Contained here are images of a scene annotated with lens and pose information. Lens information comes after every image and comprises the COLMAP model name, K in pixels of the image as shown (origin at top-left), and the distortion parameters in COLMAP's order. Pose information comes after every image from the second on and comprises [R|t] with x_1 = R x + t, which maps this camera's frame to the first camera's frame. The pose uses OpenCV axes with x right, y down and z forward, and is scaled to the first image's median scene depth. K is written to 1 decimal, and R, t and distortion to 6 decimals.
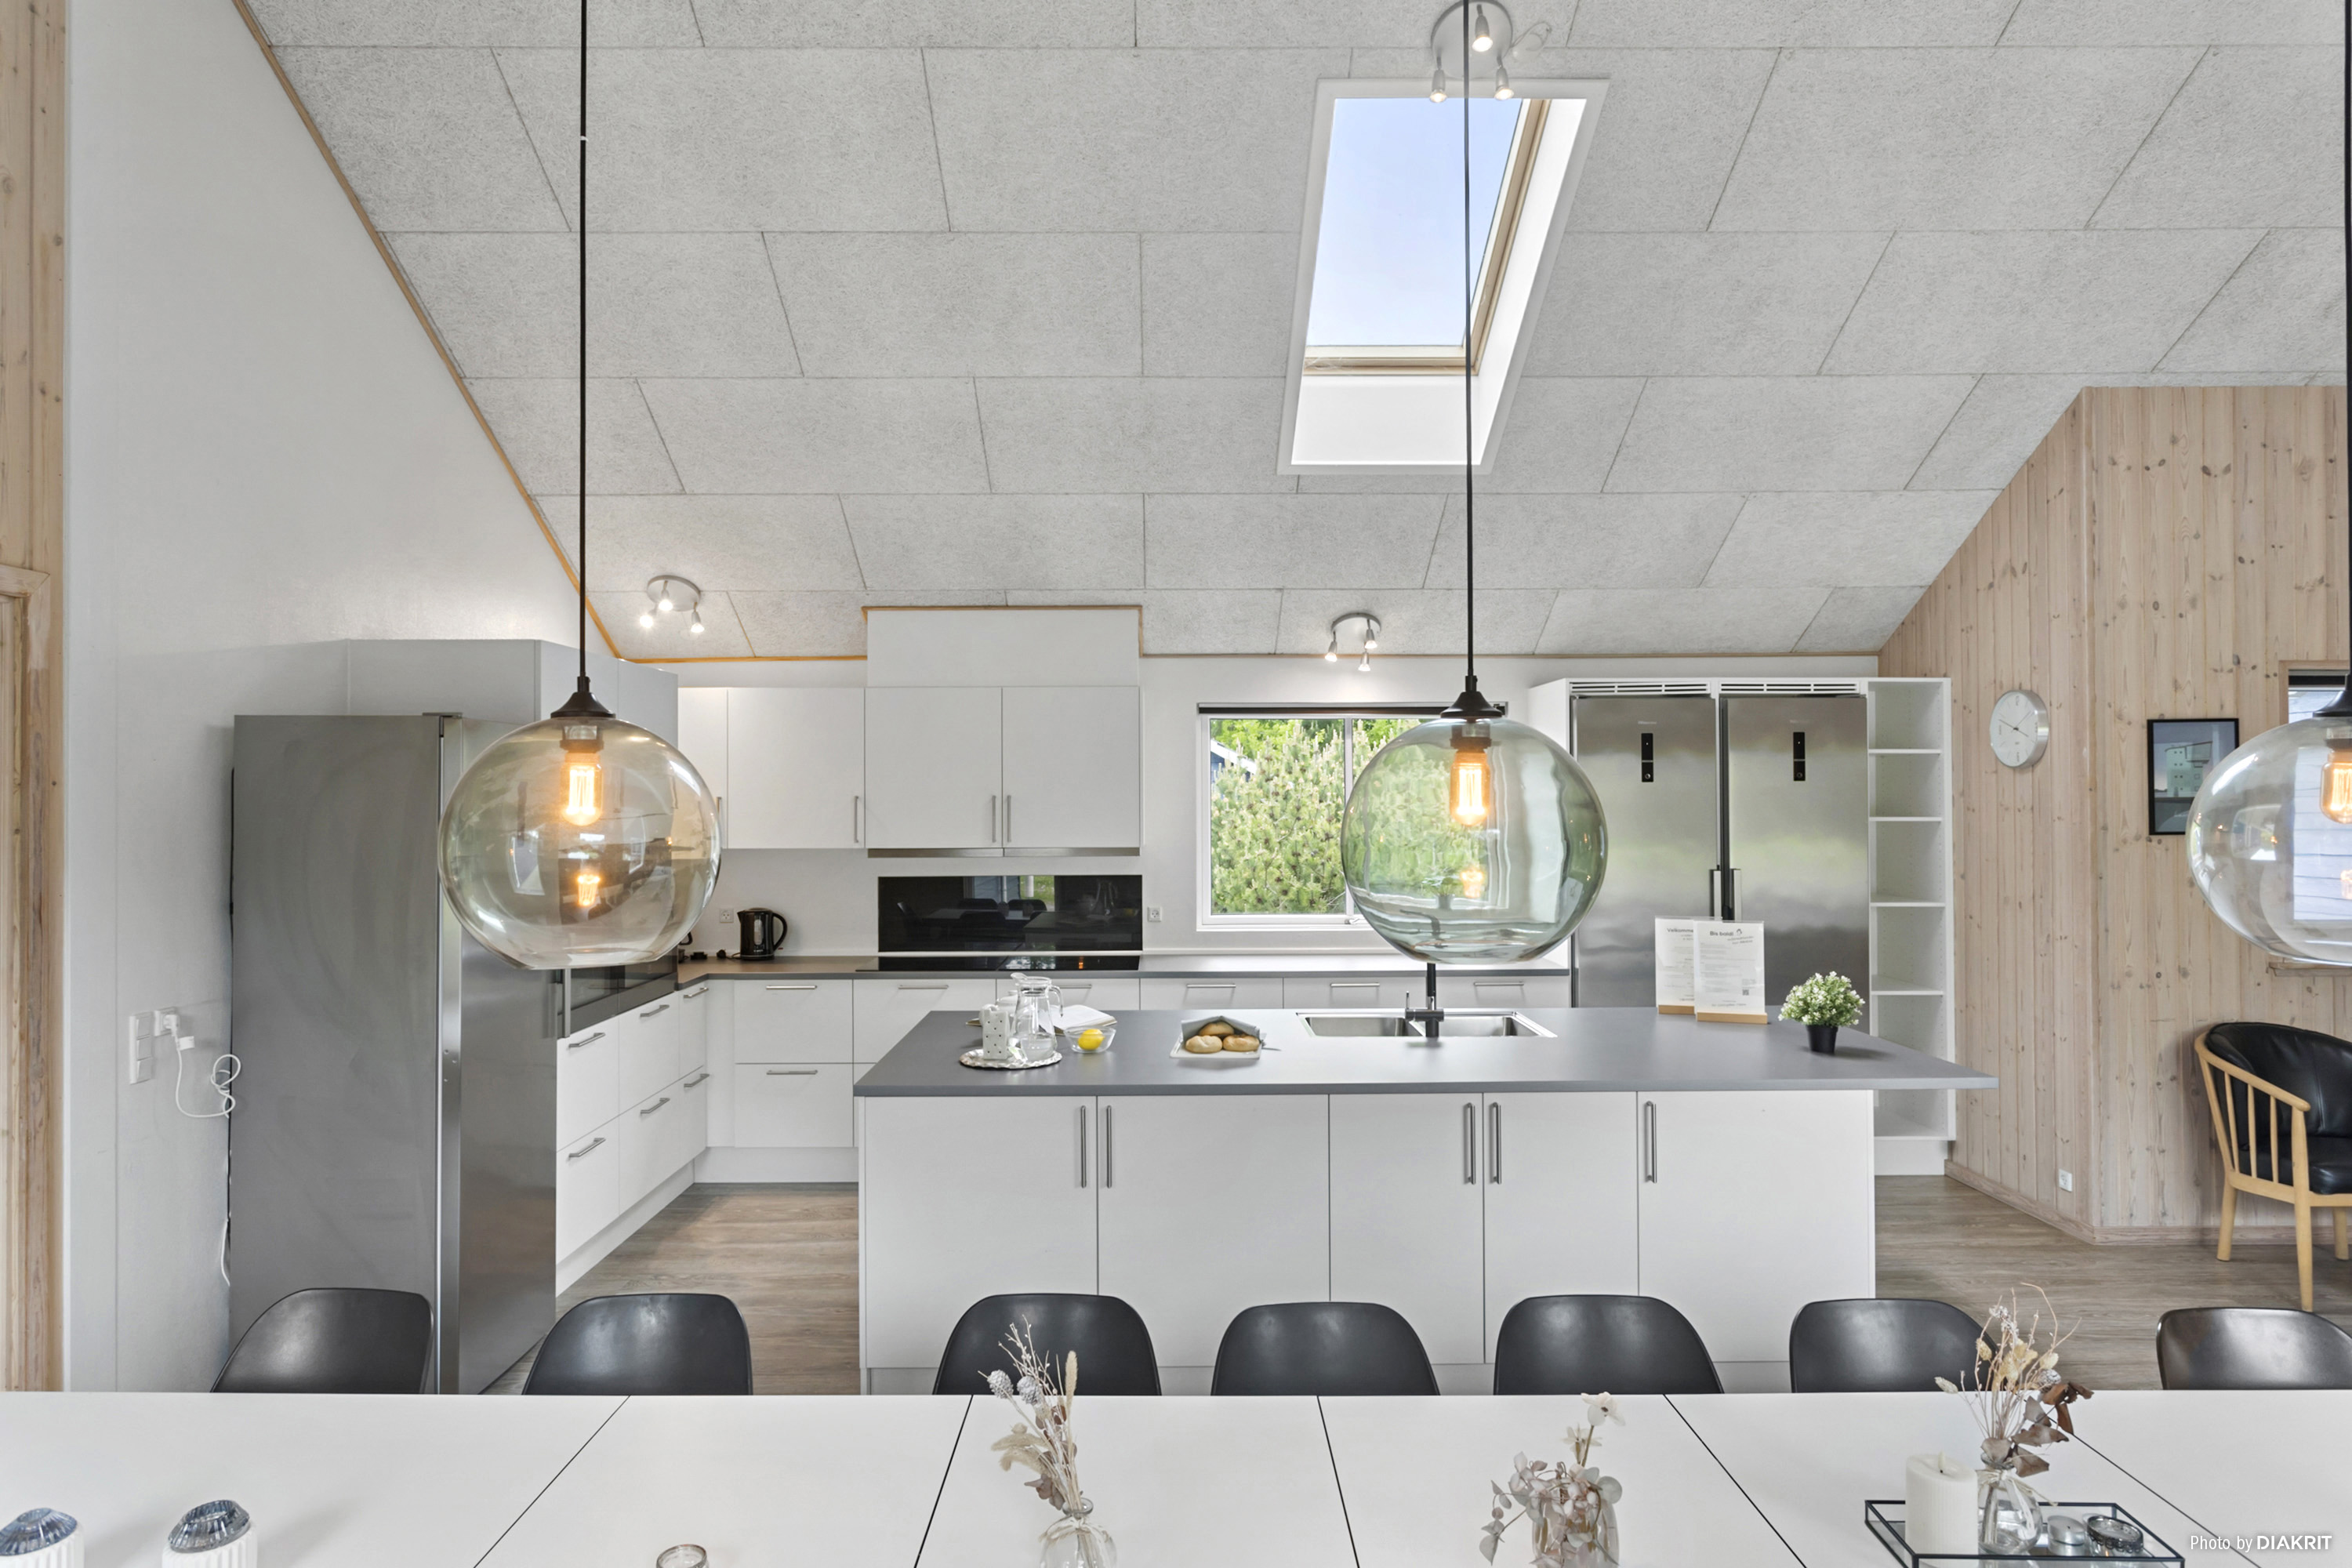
lens RADIAL K [[1399.7, 0, 1159.5], [0, 1399.7, 786.9], [0, 0, 1]] dist [0.047908, 0.001088]
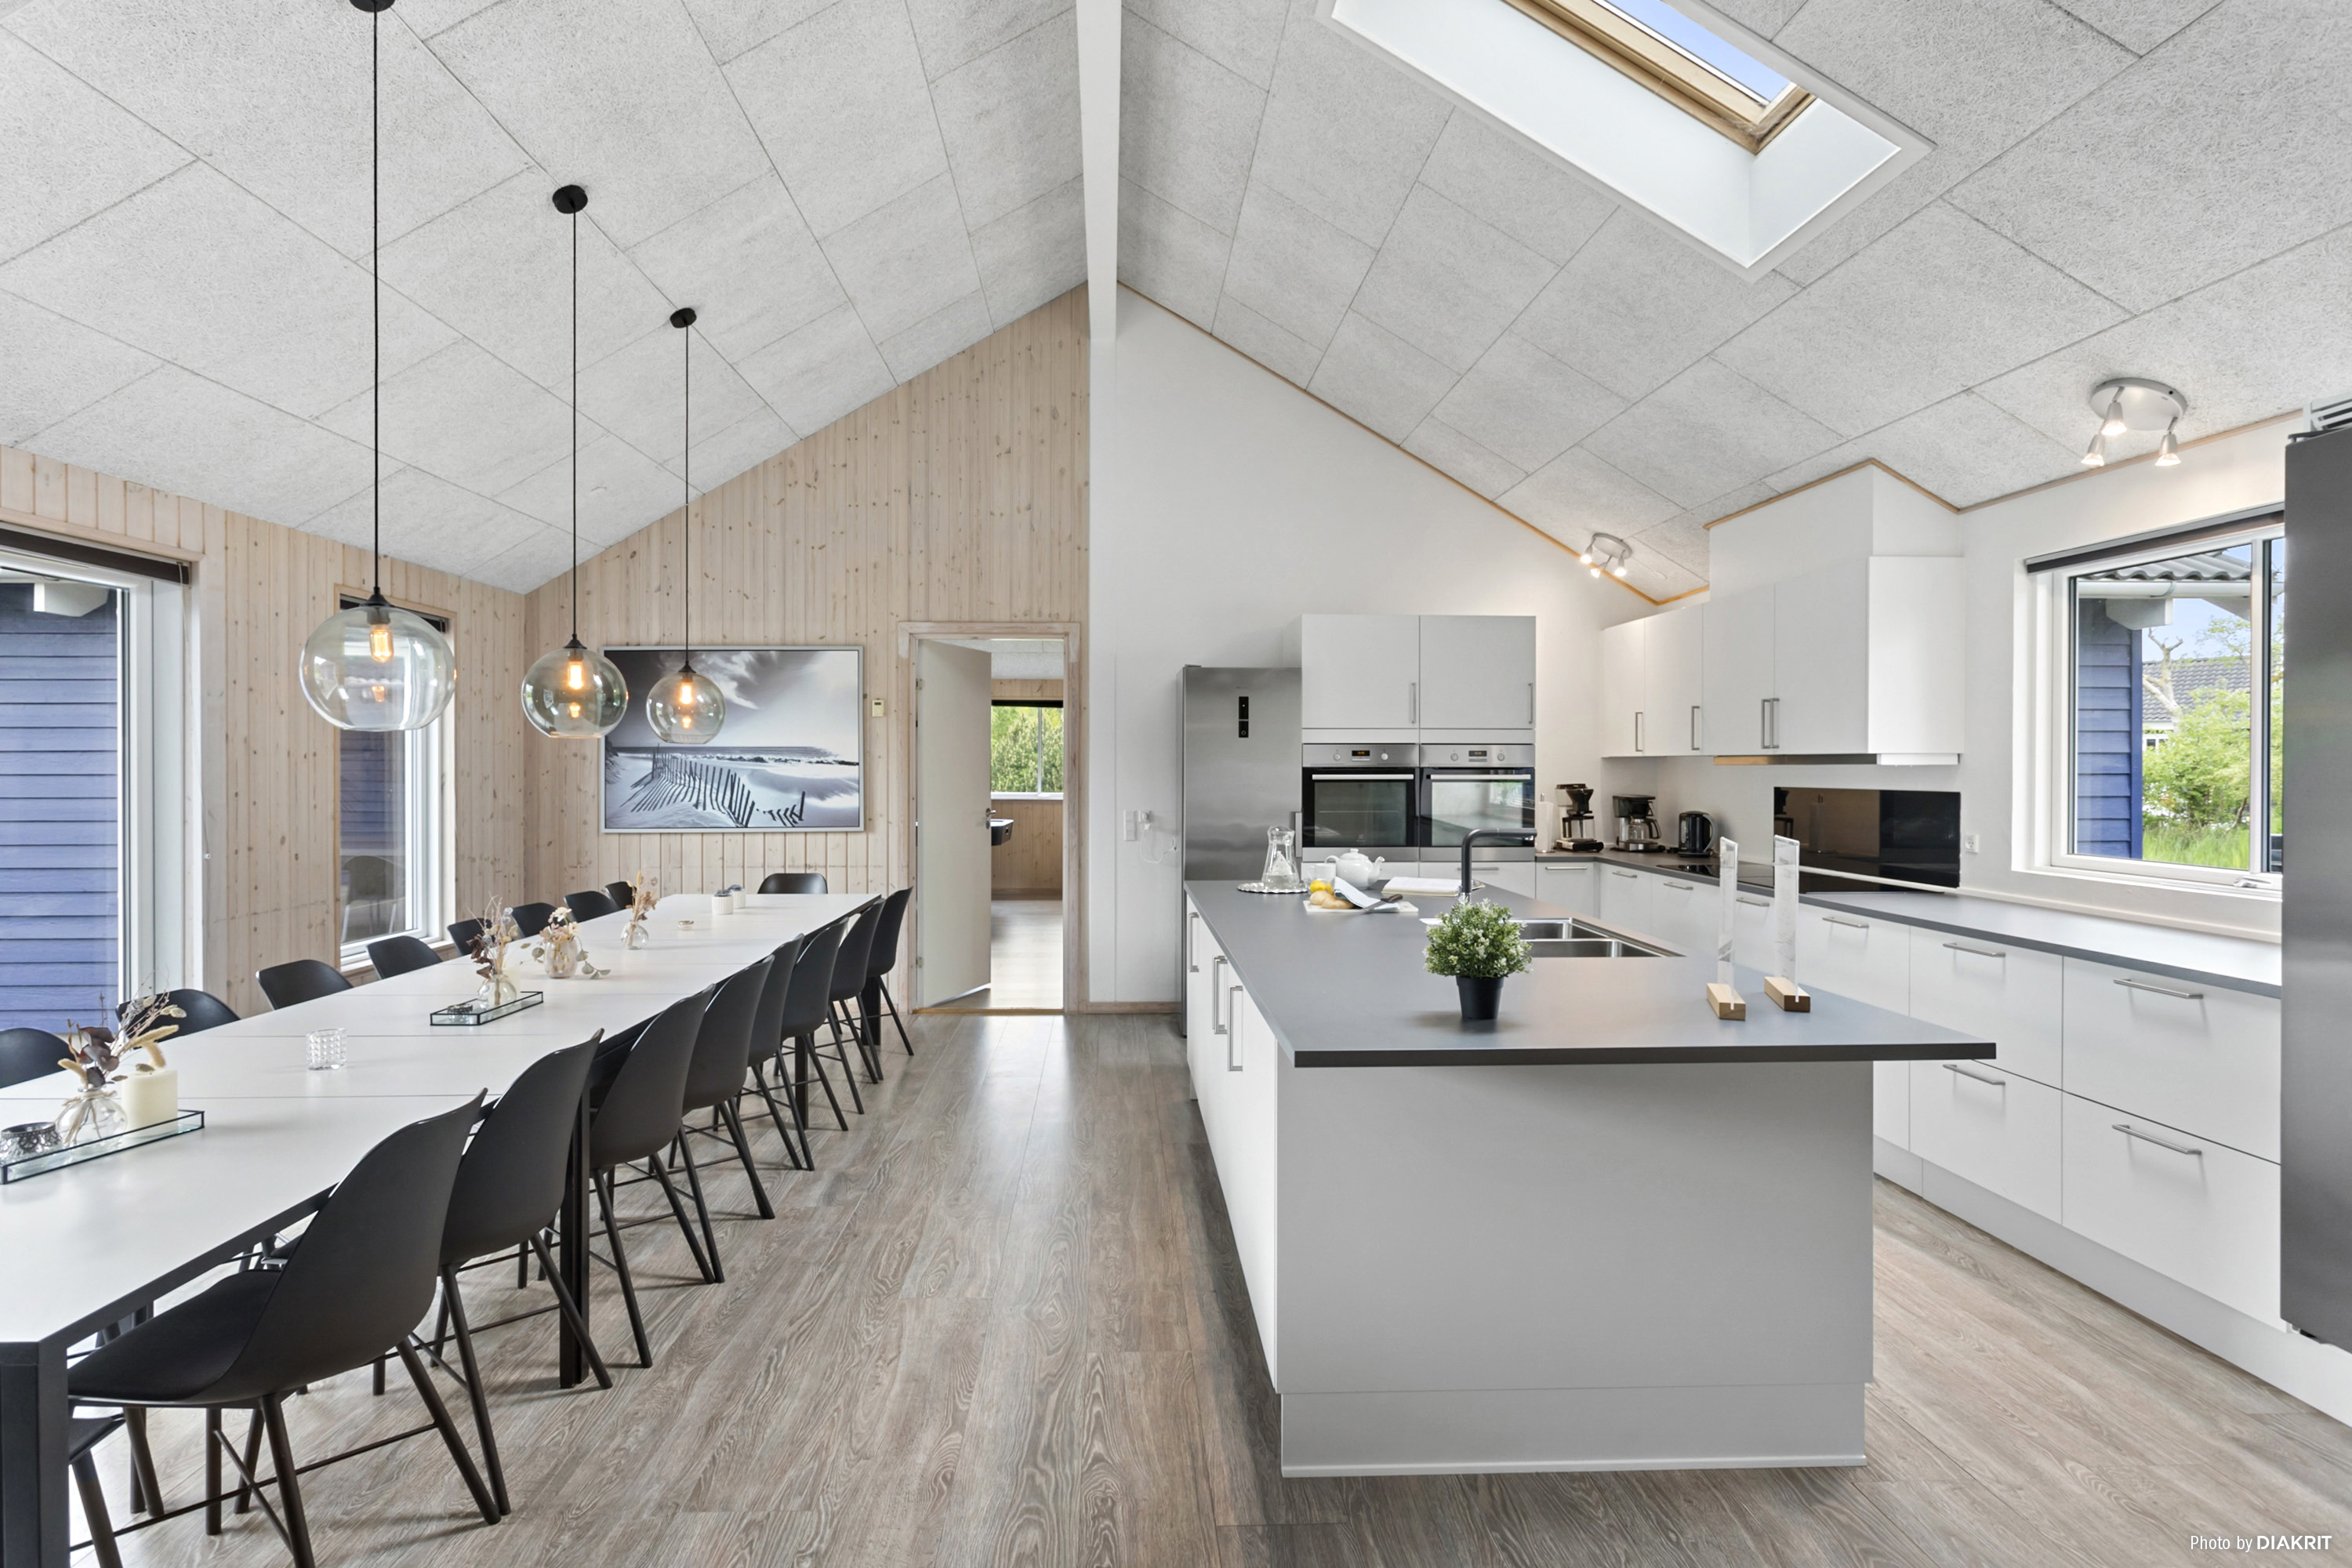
lens RADIAL K [[1204.9, 0, 1168.8], [0, 1204.9, 768.8], [0, 0, 1]] dist [0.000073, 0.000272]
pose [[0.065418, 0.012566, -0.997779, 0.726173], [0.004996, 0.999904, 0.012920, 0.043716], [0.997845, -0.005830, 0.065349, 0.579986]]
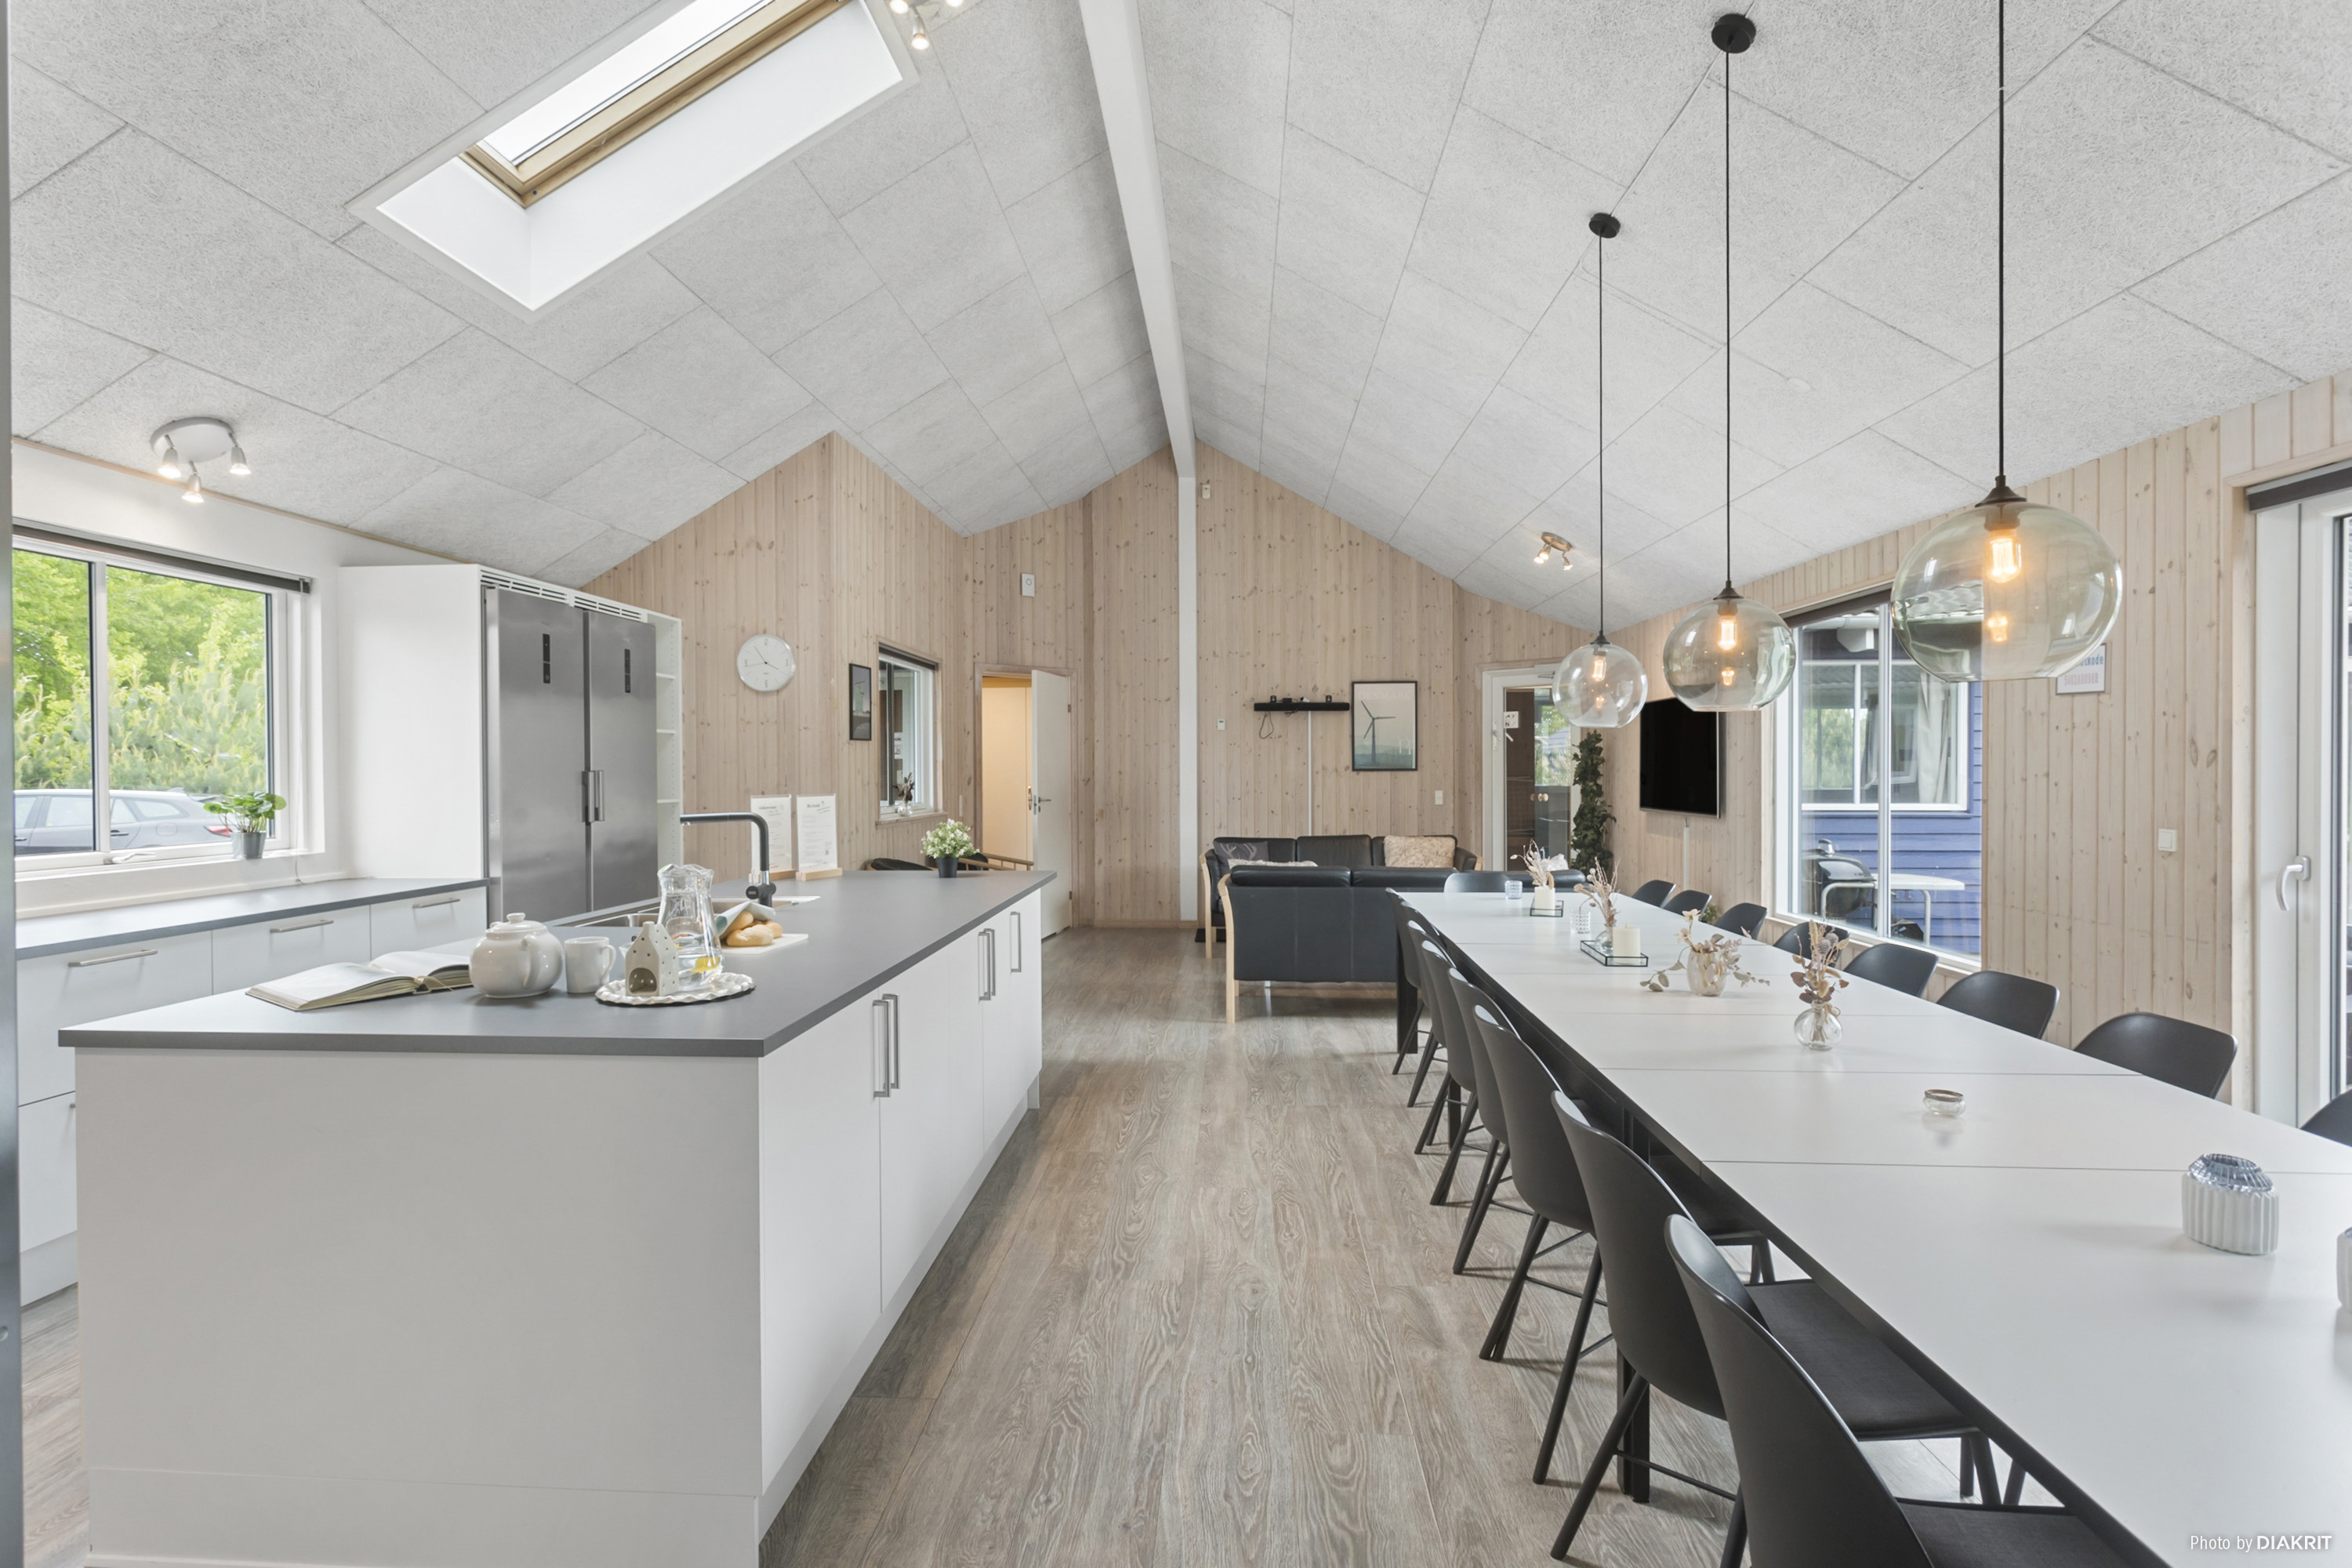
lens RADIAL K [[1204.9, 0, 1167.8], [0, 1204.9, 795.9], [0, 0, 1]] dist [0.000073, 0.000272]
pose [[0.044677, -0.014794, 0.998892, -0.484044], [0.000031, 0.999890, 0.014808, 0.063274], [-0.999001, -0.000630, 0.044673, 0.519320]]
